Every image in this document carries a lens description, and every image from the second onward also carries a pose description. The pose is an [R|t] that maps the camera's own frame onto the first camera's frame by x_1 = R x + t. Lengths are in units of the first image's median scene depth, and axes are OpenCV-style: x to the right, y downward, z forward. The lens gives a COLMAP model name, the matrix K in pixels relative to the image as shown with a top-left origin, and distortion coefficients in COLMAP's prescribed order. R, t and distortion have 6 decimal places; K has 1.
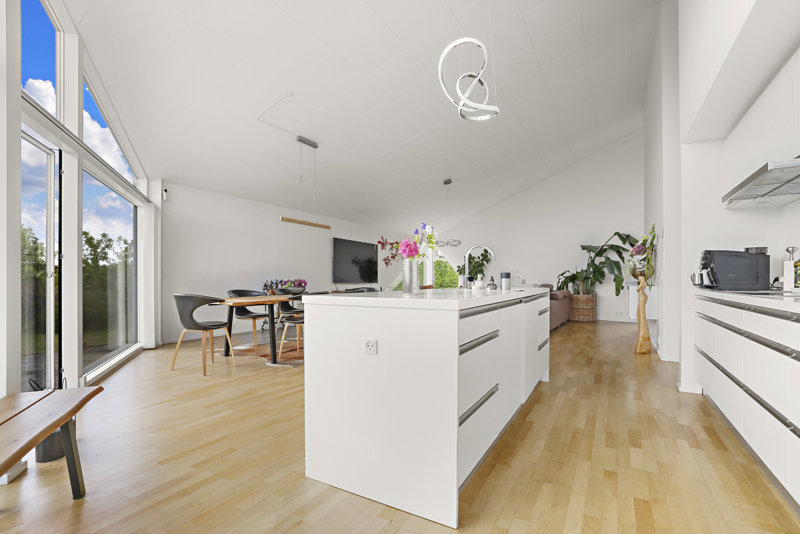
lens RADIAL K [[374.0, 0, 395.8], [0, 374.0, 277.3], [0, 0, 1]] dist [-0.001492, 0.000585]
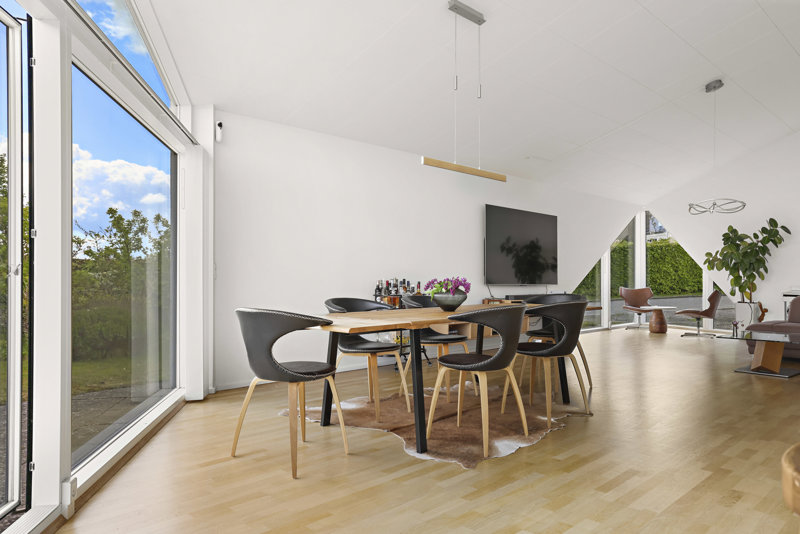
lens RADIAL K [[575.7, 0, 400.4], [0, 575.7, 269.3], [0, 0, 1]] dist [0.041020, 0.001207]
pose [[0.970140, -0.004712, -0.242499, -0.139230], [0.002546, 0.999954, -0.009244, -0.000185], [0.242532, 0.008351, 0.970108, 0.215743]]
